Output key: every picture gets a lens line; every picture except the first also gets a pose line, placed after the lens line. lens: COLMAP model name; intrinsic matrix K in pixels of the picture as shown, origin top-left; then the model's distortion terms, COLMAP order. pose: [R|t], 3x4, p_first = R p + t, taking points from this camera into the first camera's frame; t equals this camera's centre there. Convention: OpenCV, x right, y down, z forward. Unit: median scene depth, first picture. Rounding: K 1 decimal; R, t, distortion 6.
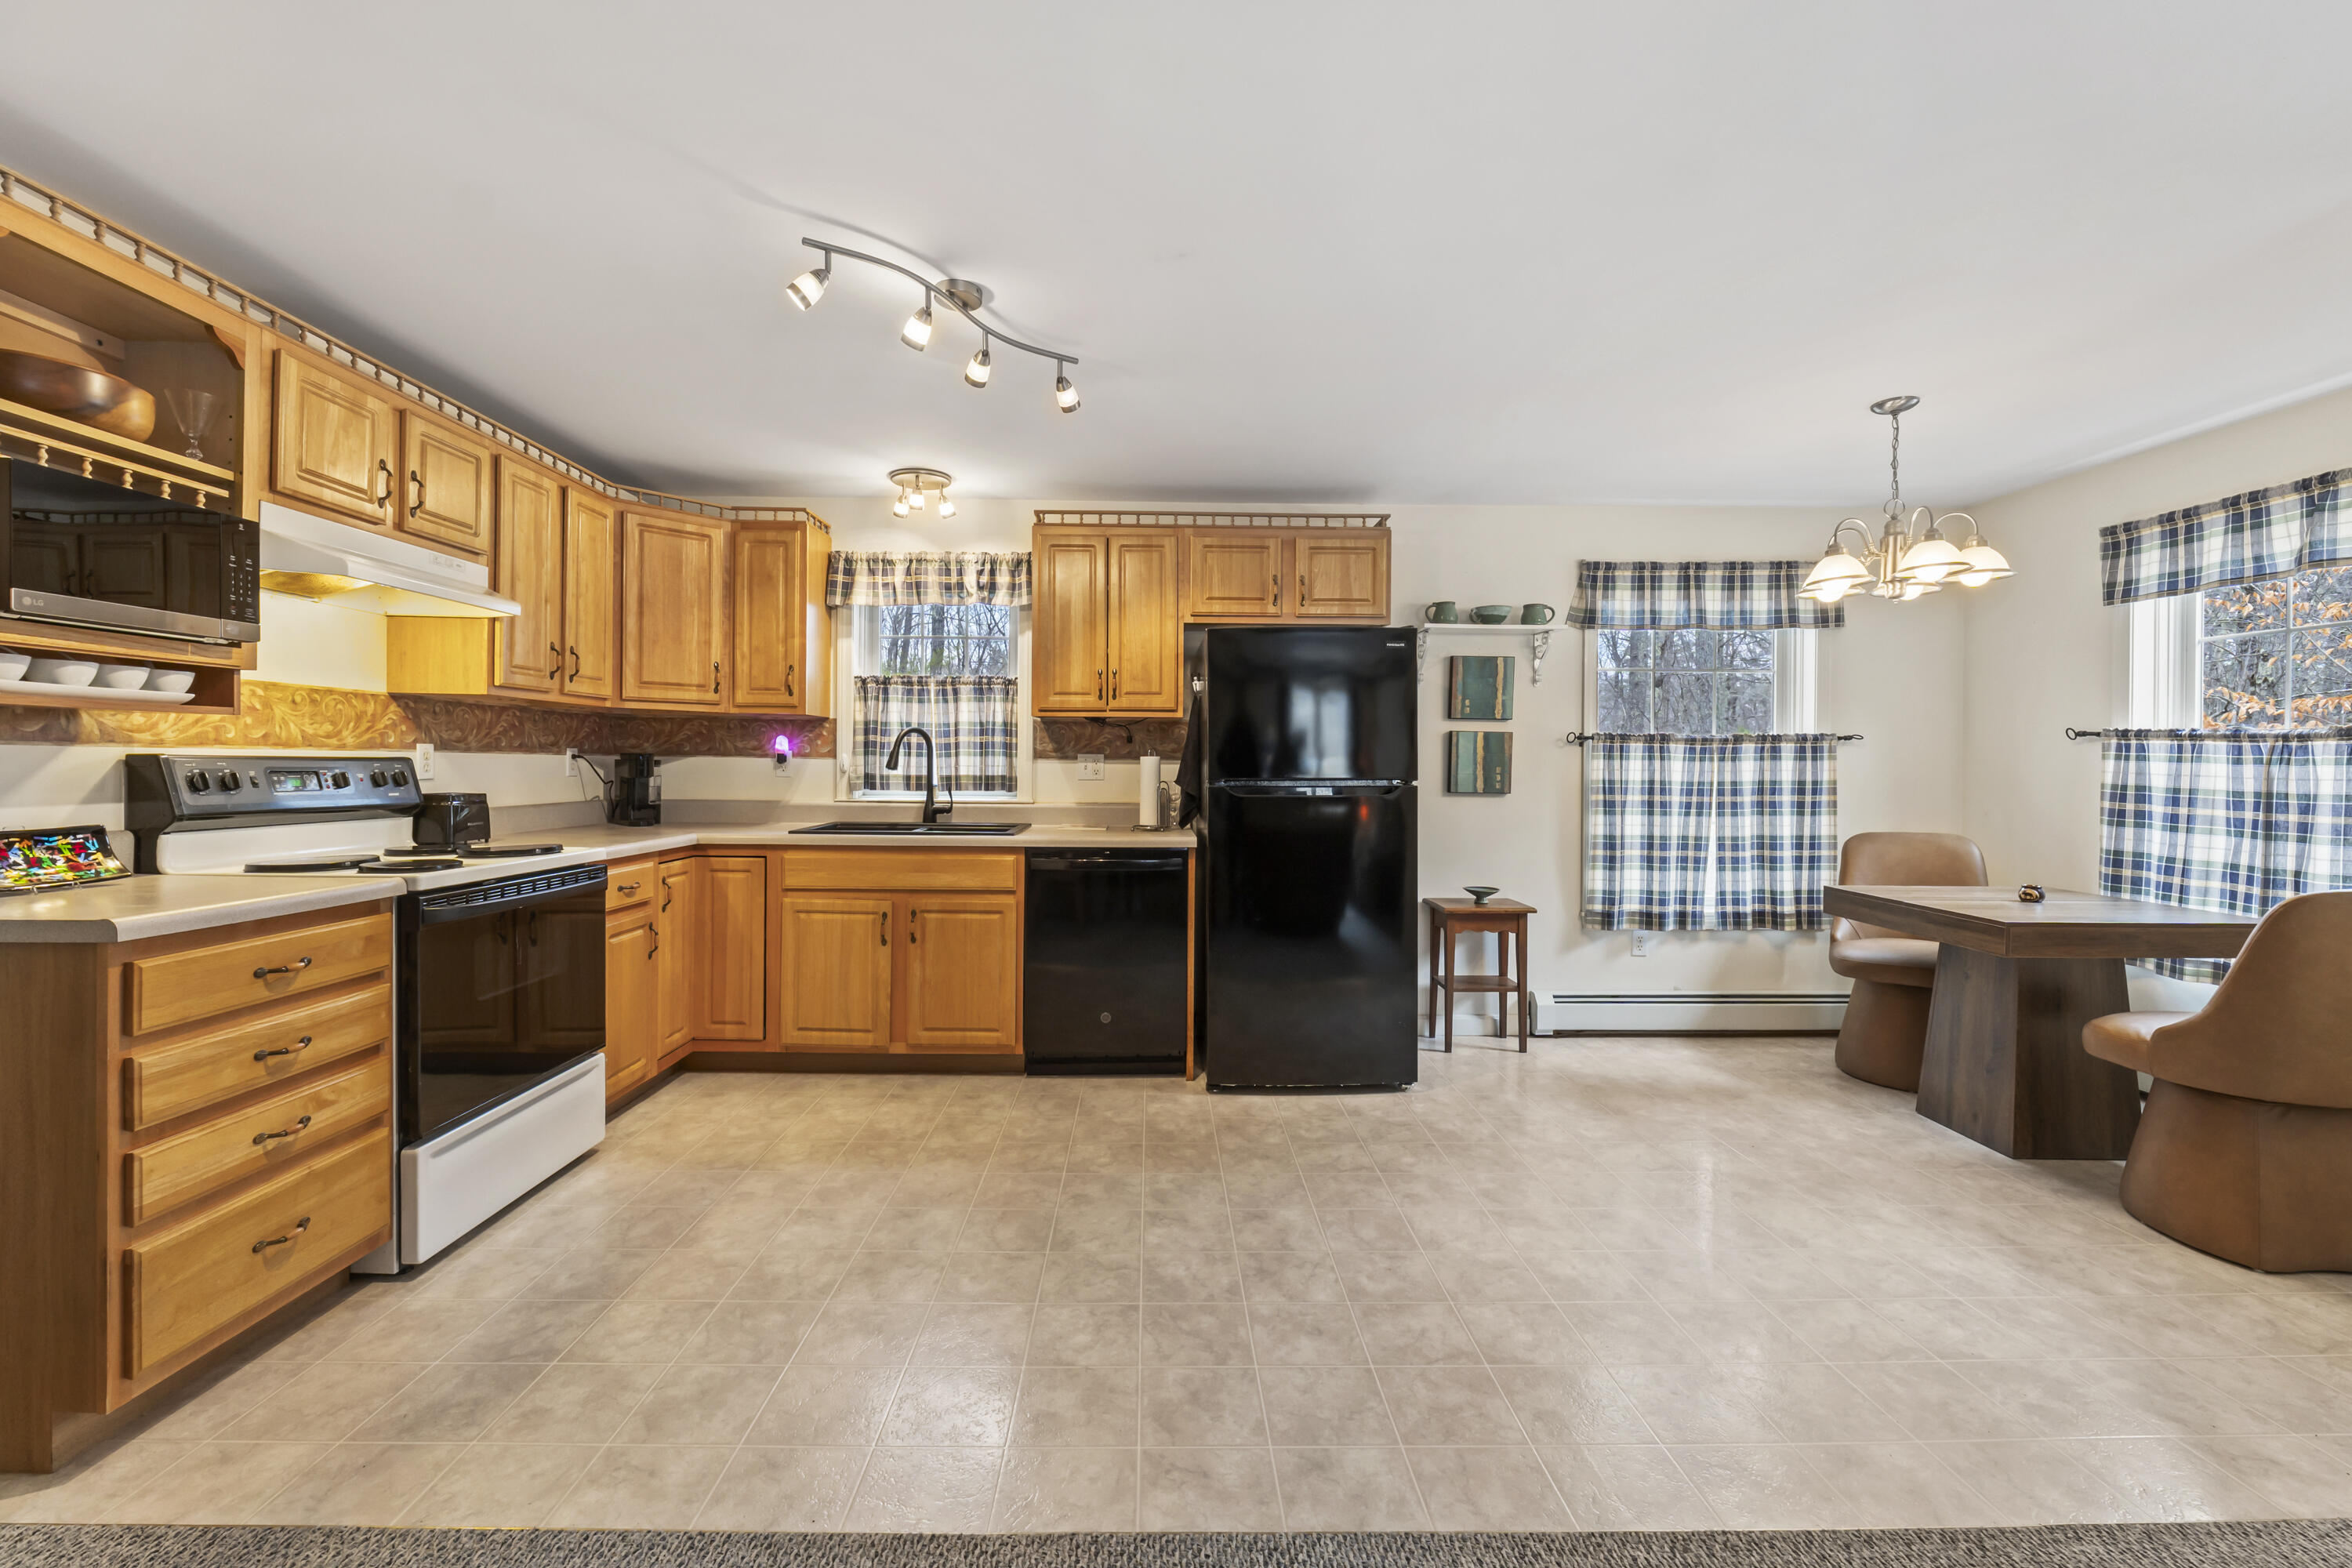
lens RADIAL K [[991.5, 0, 1170.0], [0, 991.5, 773.9], [0, 0, 1]] dist [-0.007159, -0.000225]
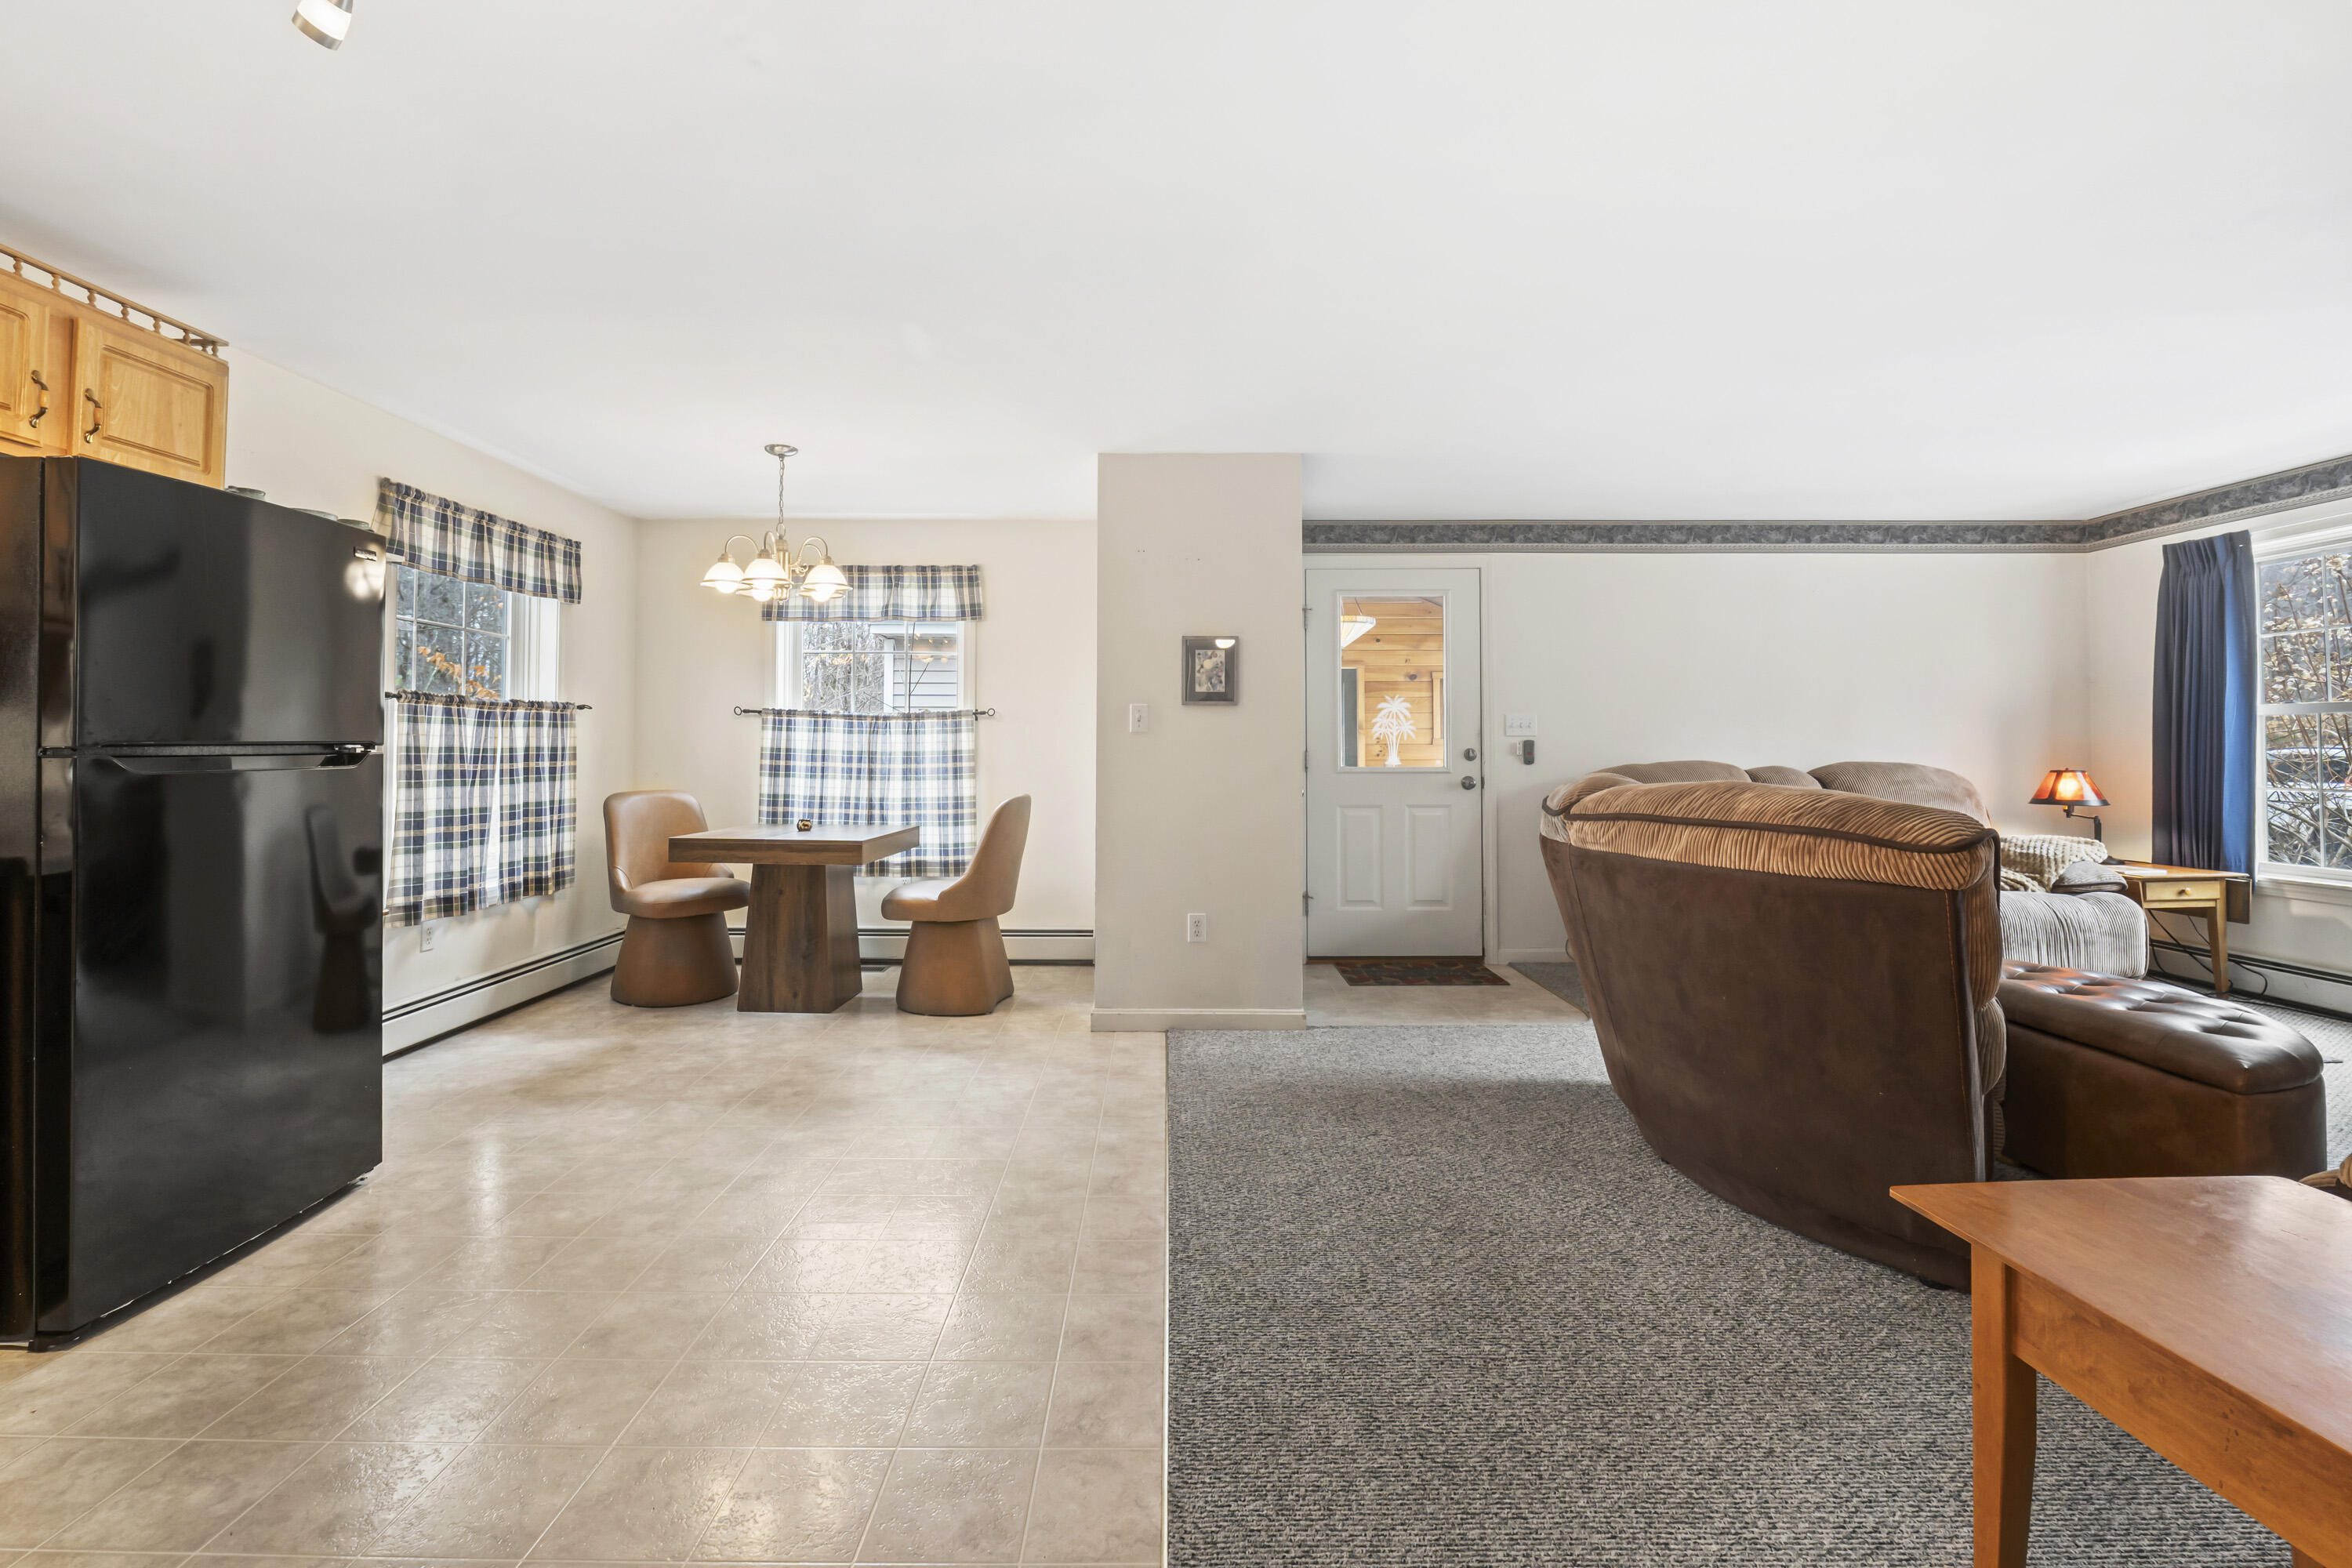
lens RADIAL K [[991.5, 0, 1163.4], [0, 991.5, 733.8], [0, 0, 1]] dist [-0.007159, -0.000225]
pose [[0.024285, 0.009941, 0.999656, -0.440446], [0.006970, 0.999925, -0.010113, 0.008889], [-0.999681, 0.007213, 0.024214, 0.392113]]
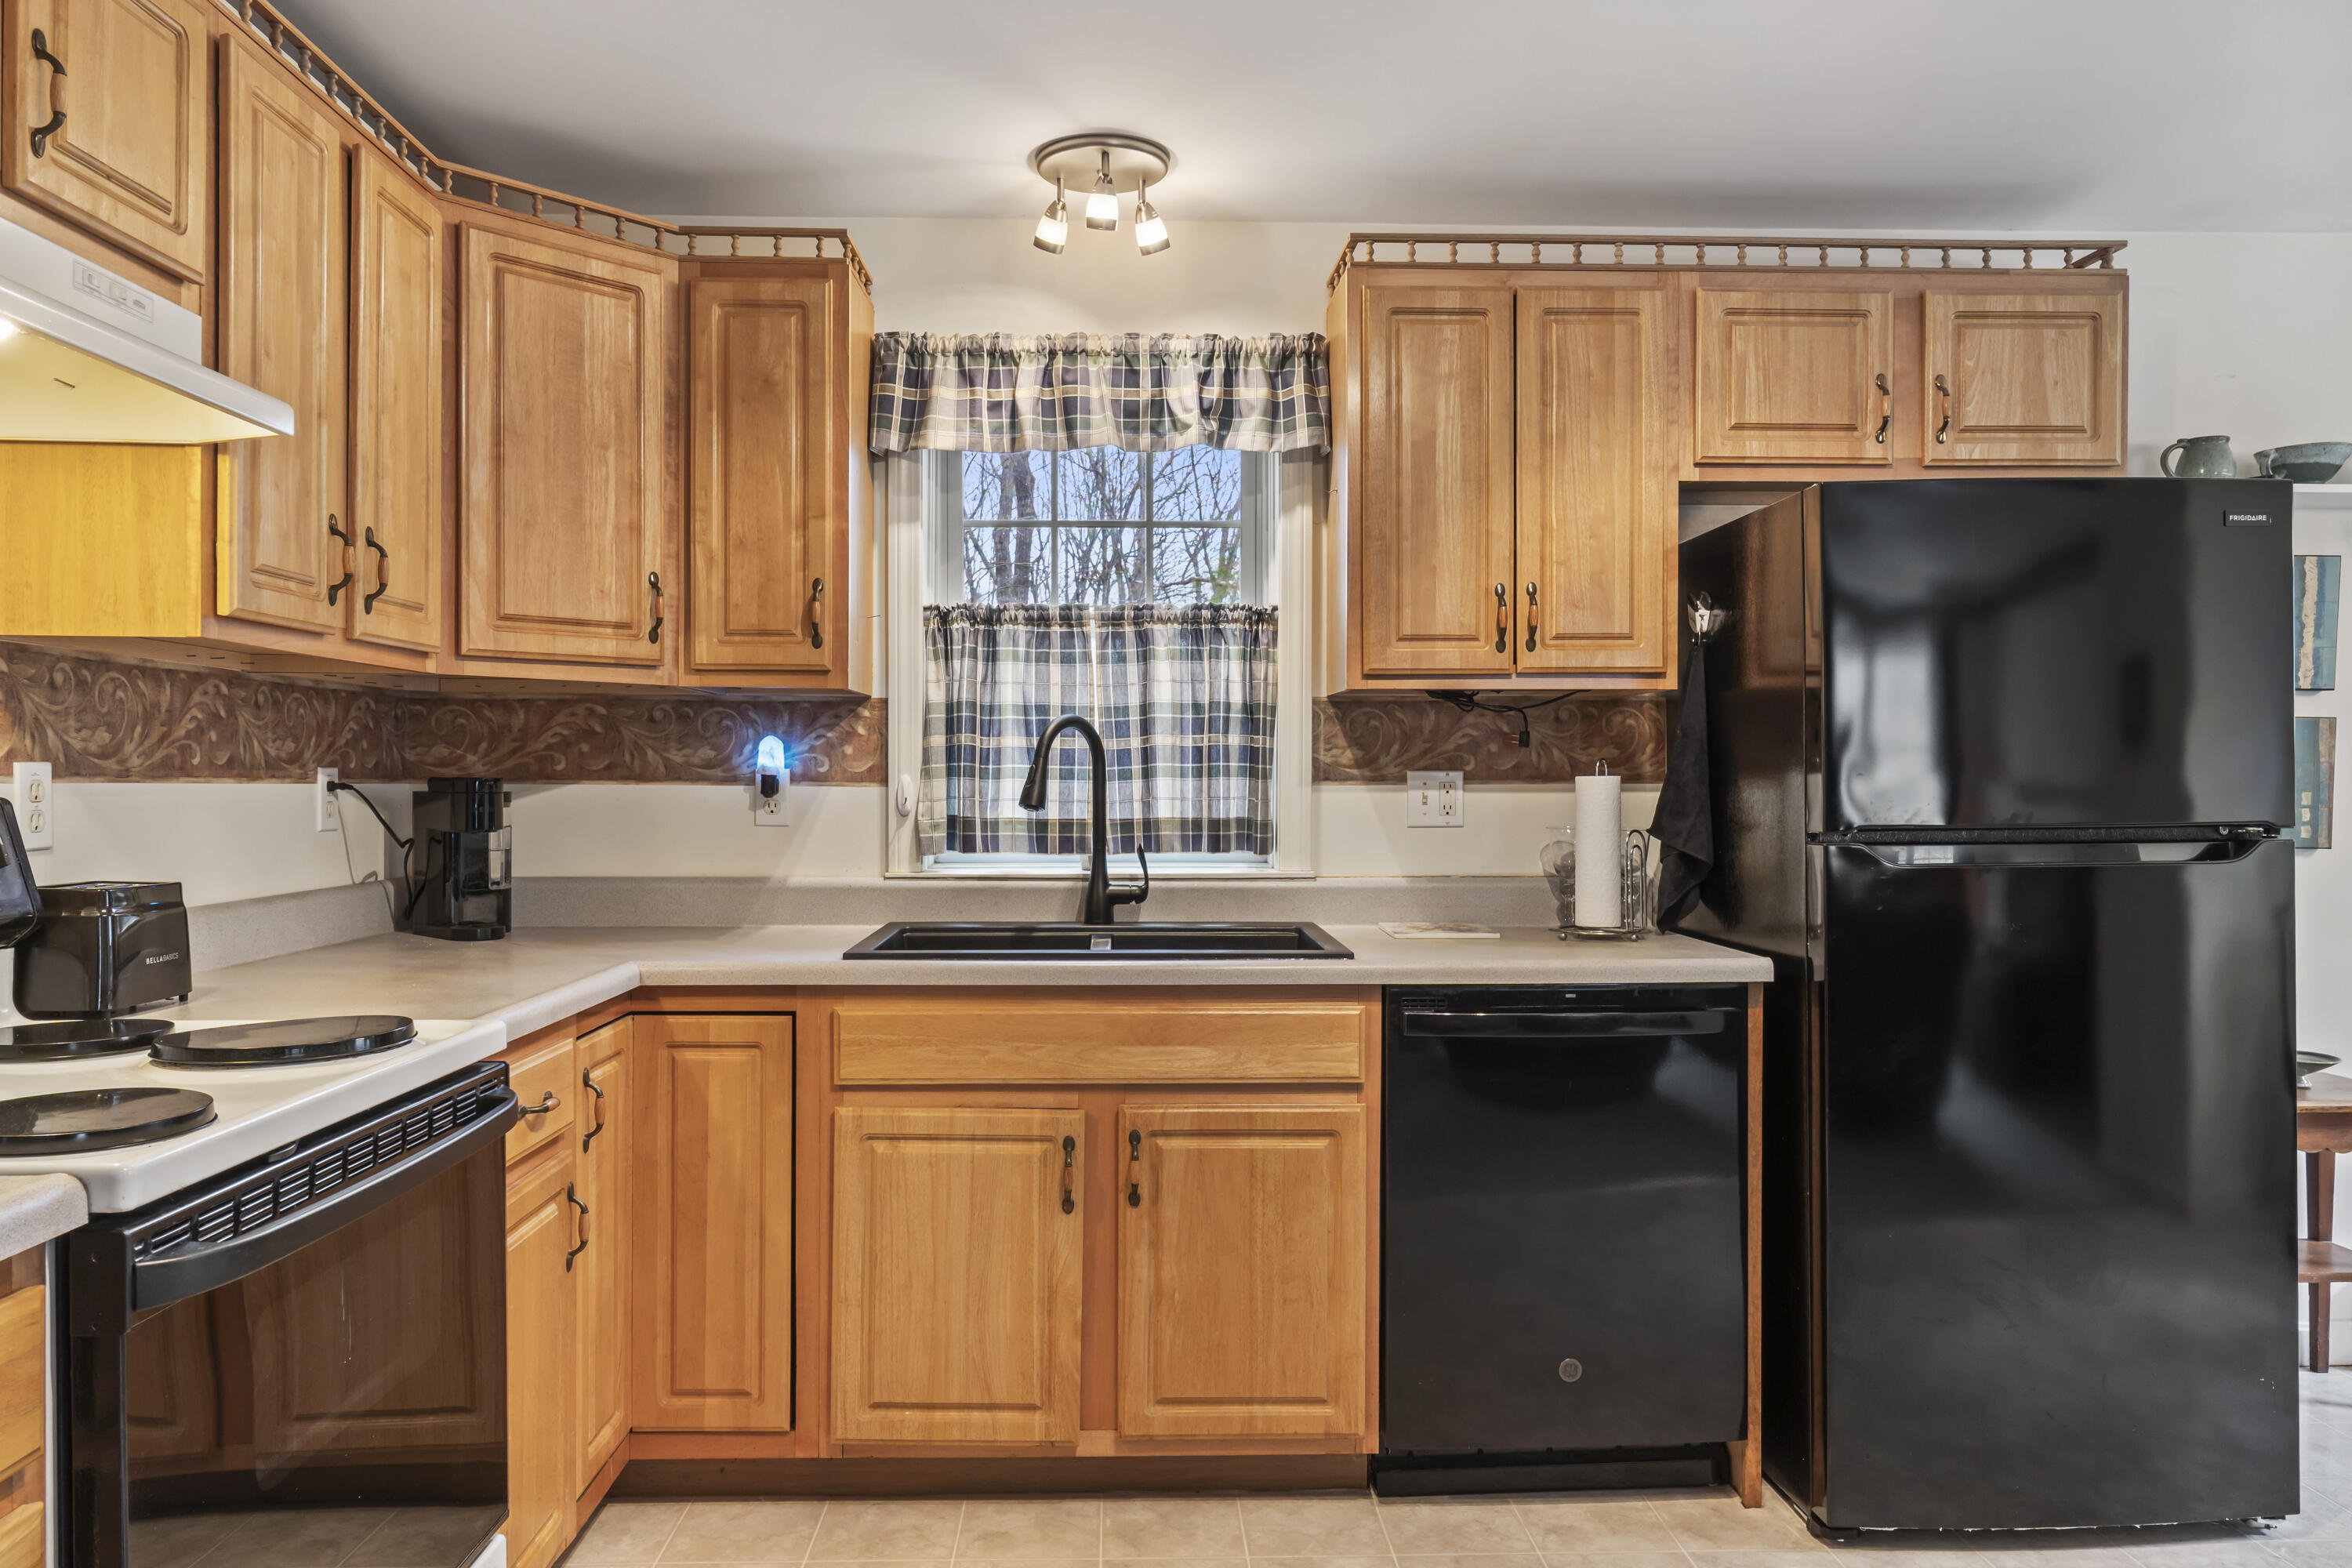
lens RADIAL K [[1655.0, 0, 1166.0], [0, 1655.0, 796.7], [0, 0, 1]] dist [0.004164, -0.006353]
pose [[0.999895, -0.007959, 0.012090, -0.246374], [0.007954, 0.999968, 0.000479, -0.010725], [-0.012094, -0.000383, 0.999927, 0.260004]]
